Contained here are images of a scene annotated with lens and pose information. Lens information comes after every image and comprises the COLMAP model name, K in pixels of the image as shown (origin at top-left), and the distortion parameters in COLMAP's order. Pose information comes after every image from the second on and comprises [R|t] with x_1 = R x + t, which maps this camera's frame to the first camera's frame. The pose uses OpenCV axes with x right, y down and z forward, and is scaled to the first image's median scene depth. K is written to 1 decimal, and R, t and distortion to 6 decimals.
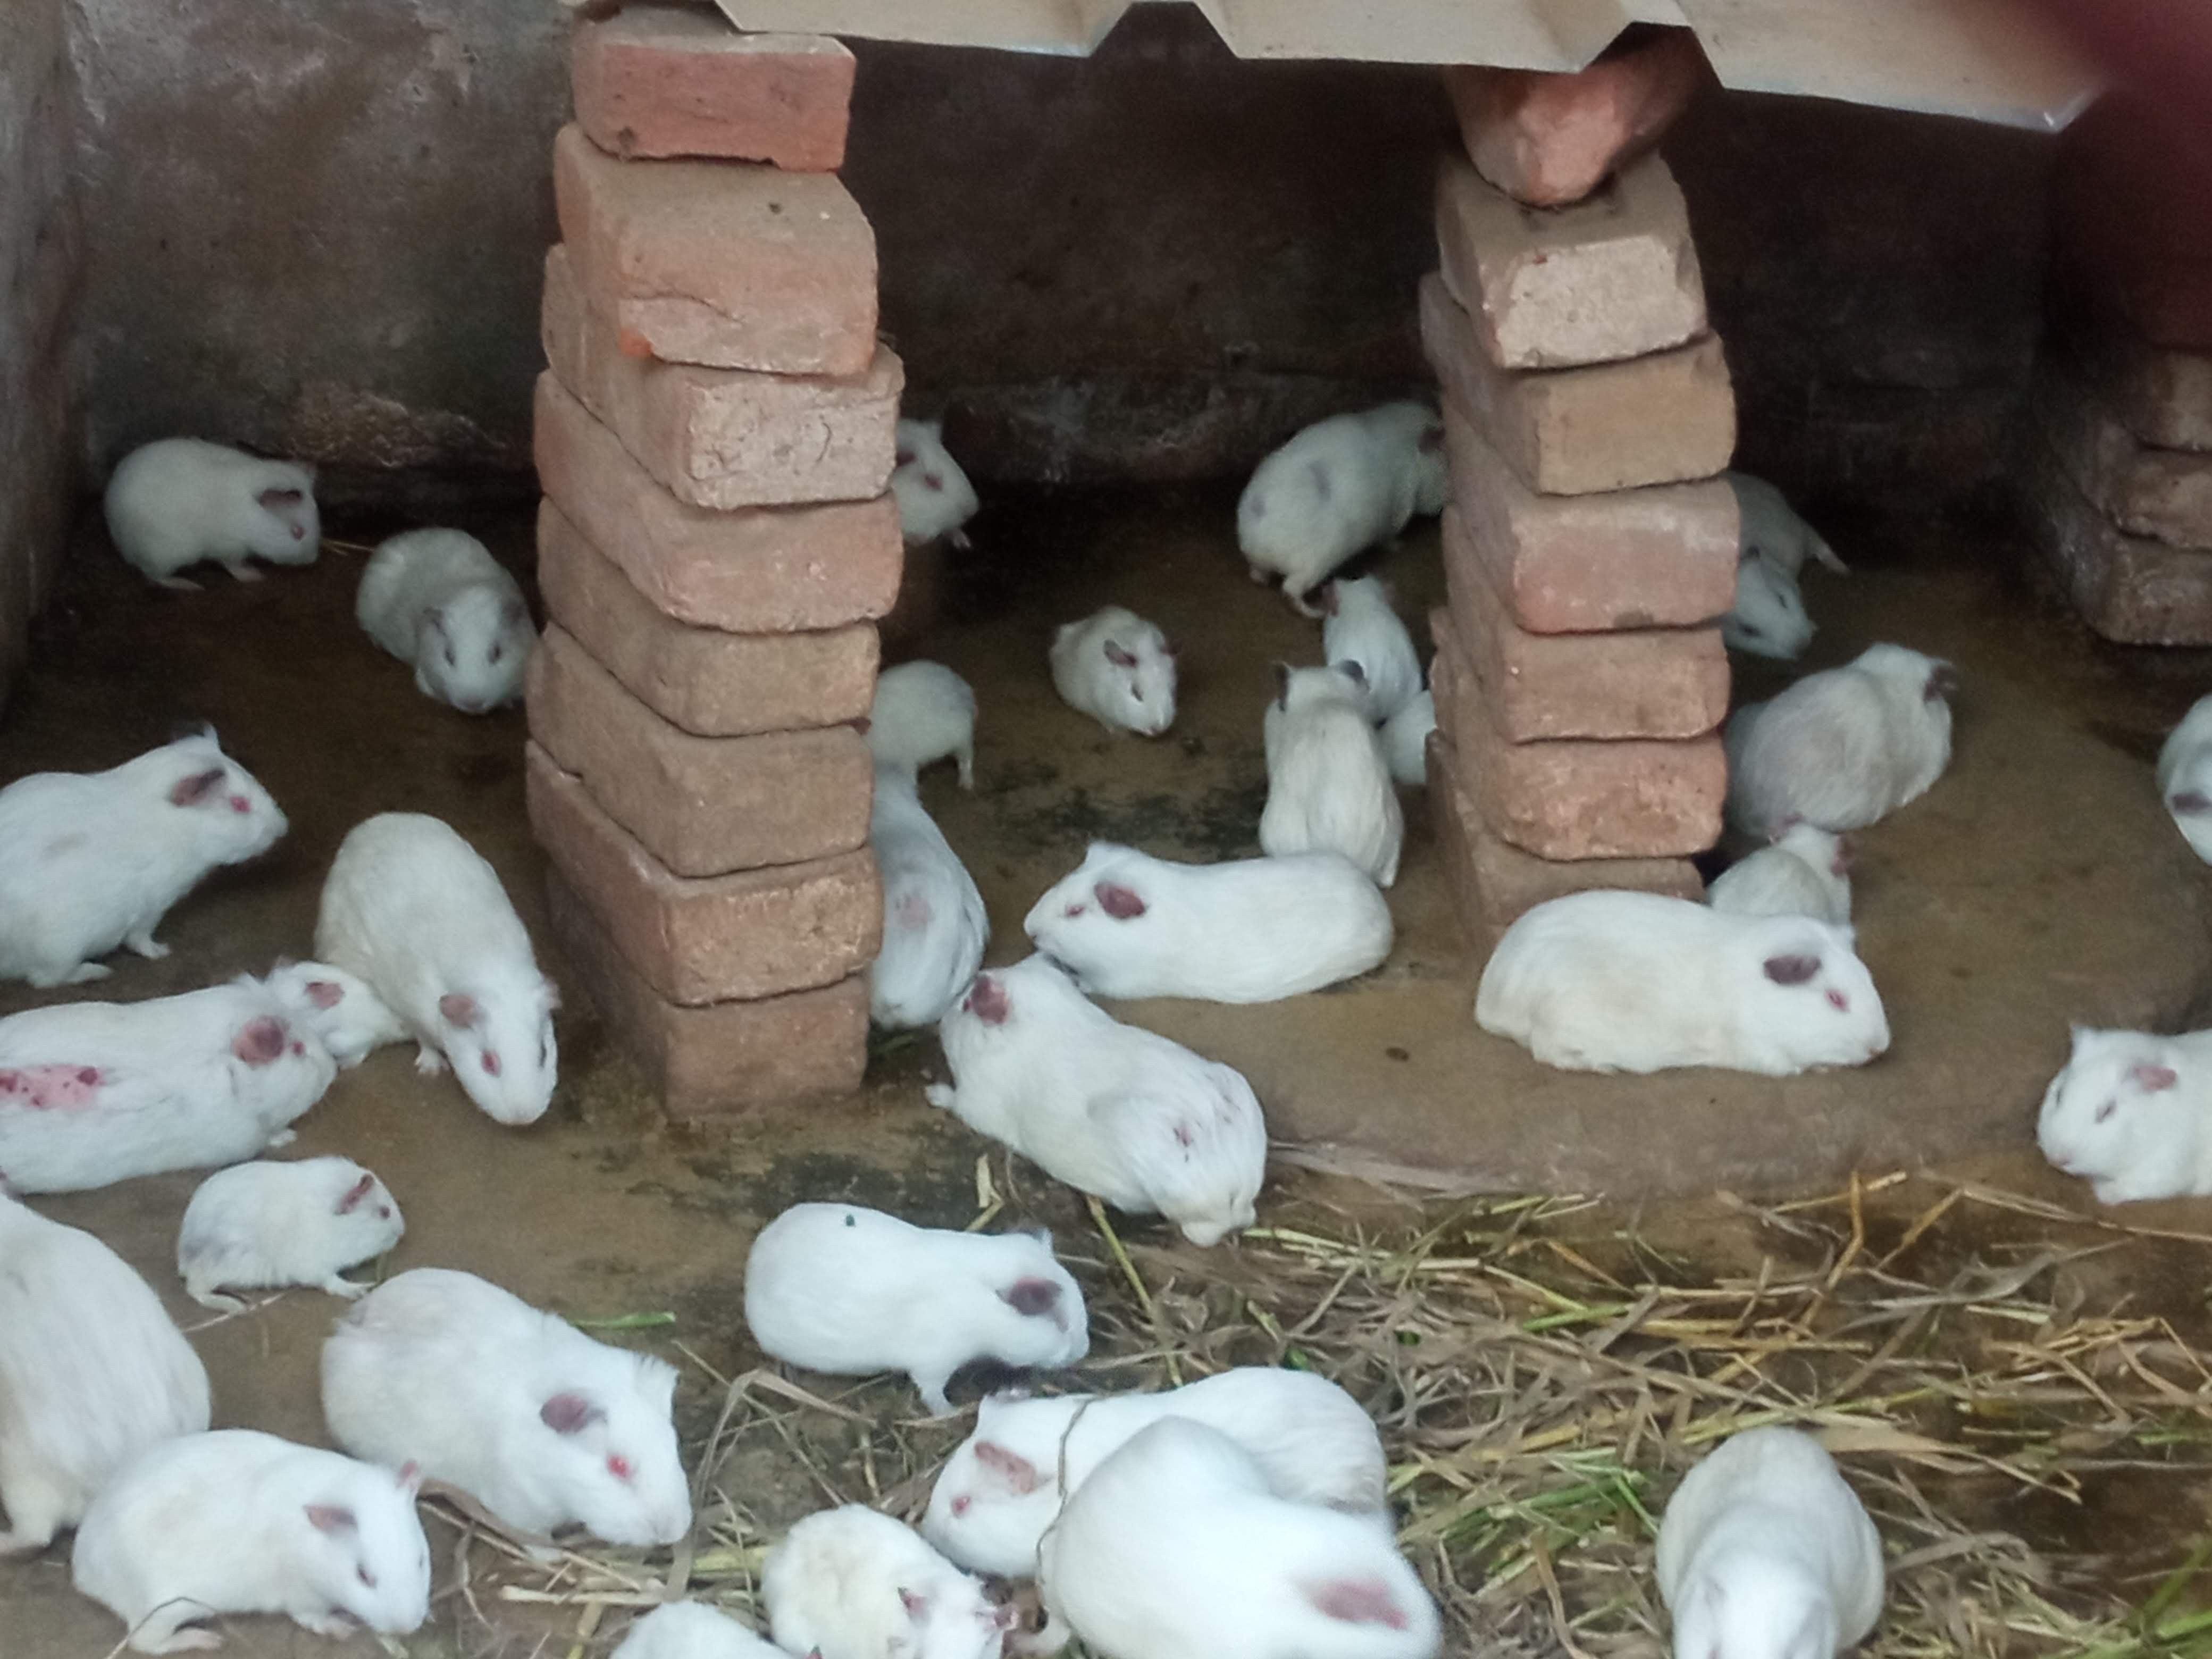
lens RADIAL K [[4738.3, 0, 1106.5], [0, 4738.3, 881.9], [0, 0, 1]] dist [0.101357, 0.295135]
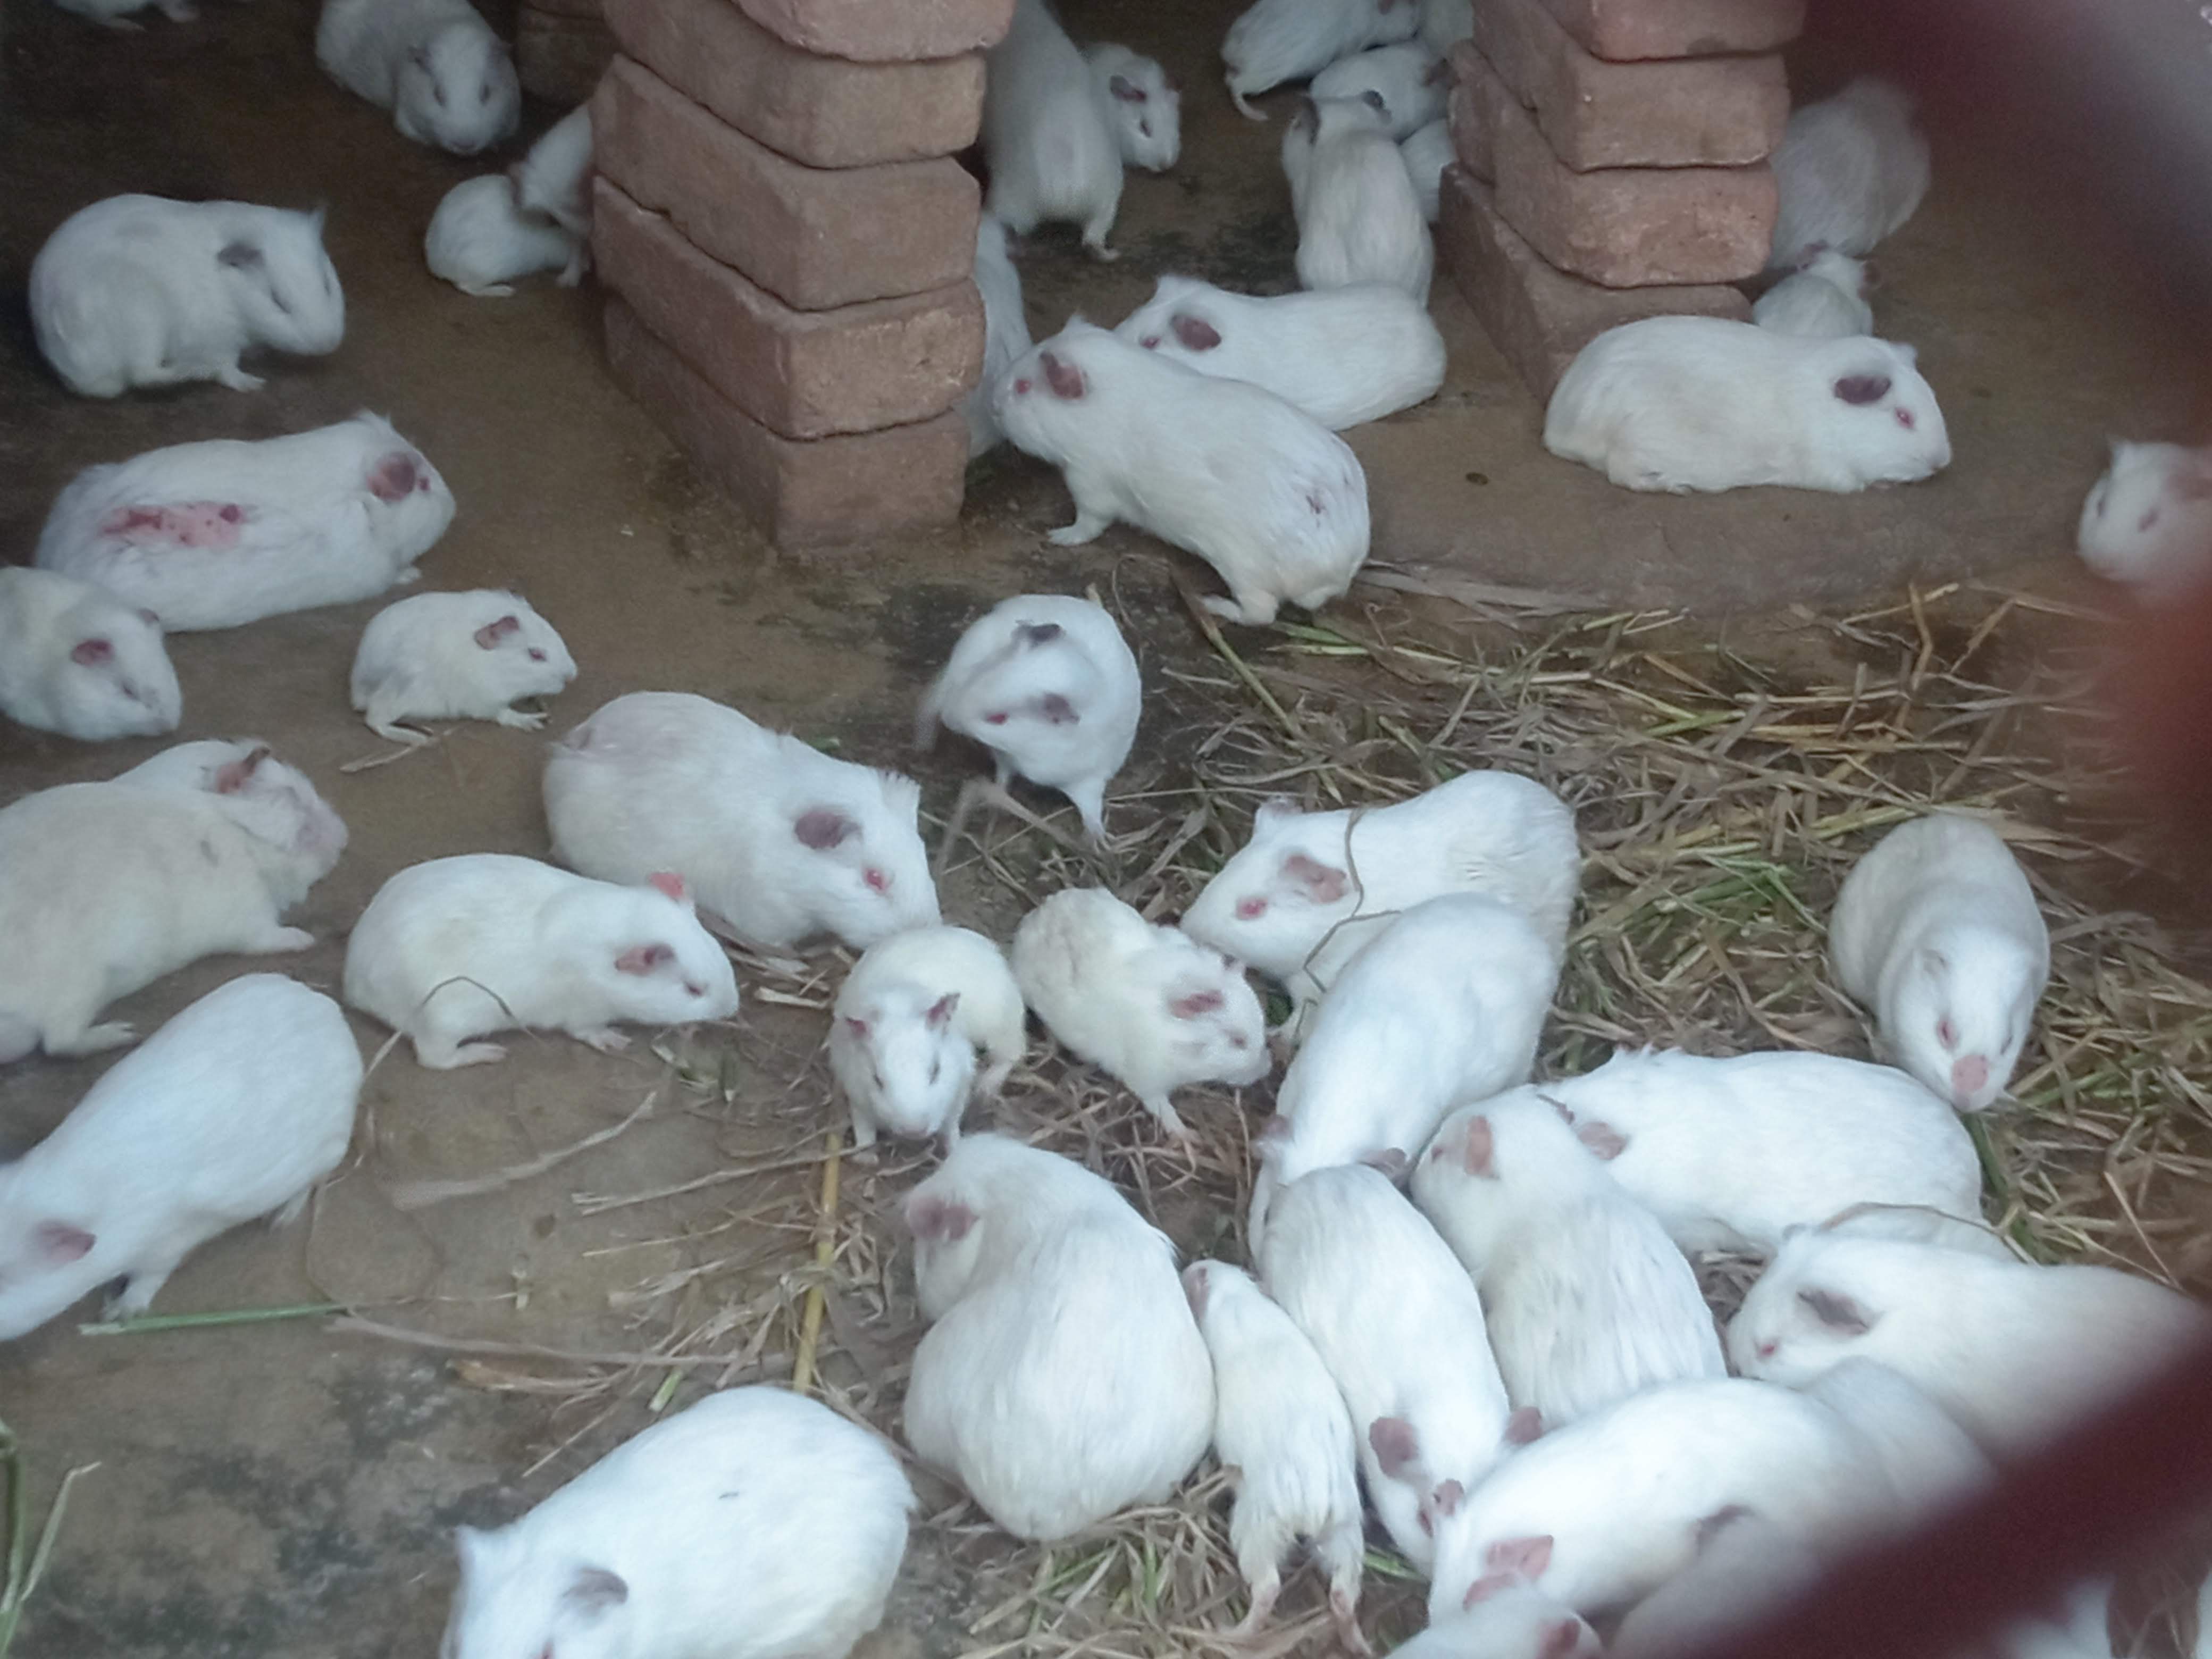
lens RADIAL K [[4738.3, 0, 1106.5], [0, 4738.3, 881.9], [0, 0, 1]] dist [0.101357, 0.295135]
pose [[0.991730, -0.025384, 0.125808, -0.153351], [0.011881, 0.994194, 0.106942, 0.012574], [-0.127792, -0.104563, 0.986274, -0.013645]]
